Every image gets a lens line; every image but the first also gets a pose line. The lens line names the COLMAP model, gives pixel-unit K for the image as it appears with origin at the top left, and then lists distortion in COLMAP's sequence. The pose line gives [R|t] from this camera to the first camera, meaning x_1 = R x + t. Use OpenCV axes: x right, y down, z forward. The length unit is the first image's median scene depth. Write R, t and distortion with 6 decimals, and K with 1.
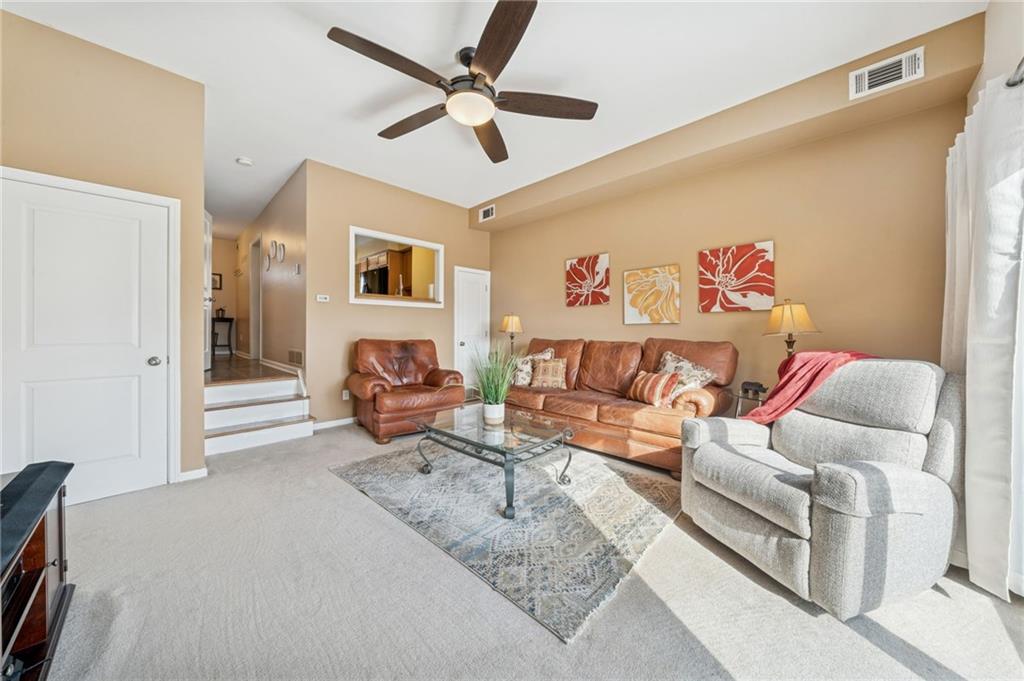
lens RADIAL K [[348.4, 0, 515.7], [0, 348.4, 335.6], [0, 0, 1]] dist [-0.005852, 0.000330]
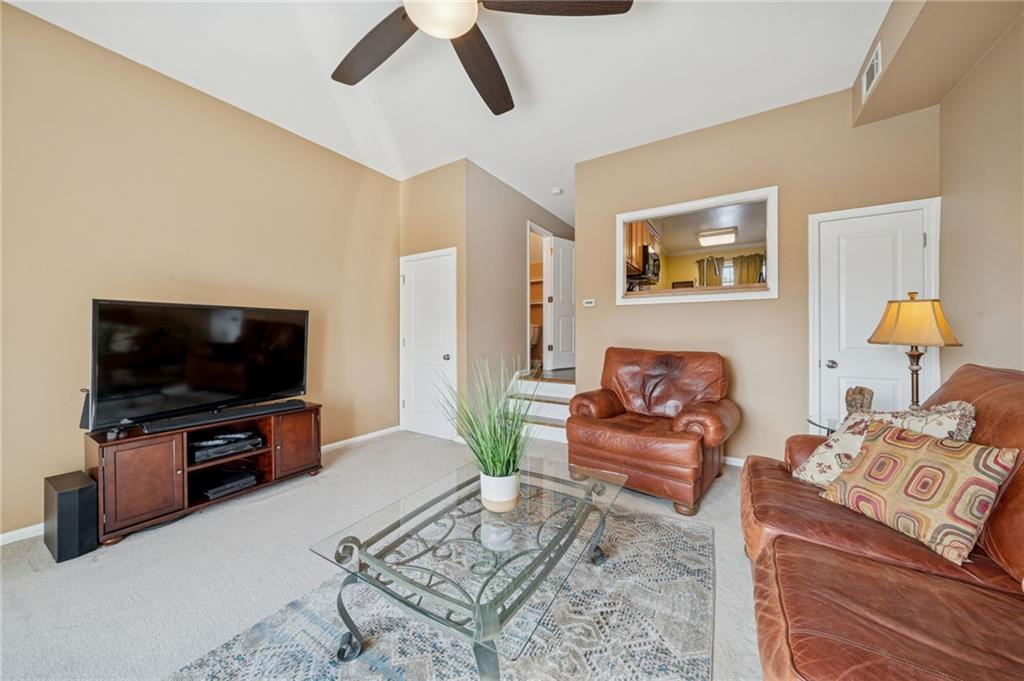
lens RADIAL K [[348.4, 0, 514.8], [0, 348.4, 336.6], [0, 0, 1]] dist [-0.005852, 0.000330]
pose [[0.212837, 0.010364, -0.977033, 0.298036], [-0.010300, 0.999912, 0.008363, -0.018769], [0.977033, 0.008283, 0.212925, 0.546525]]
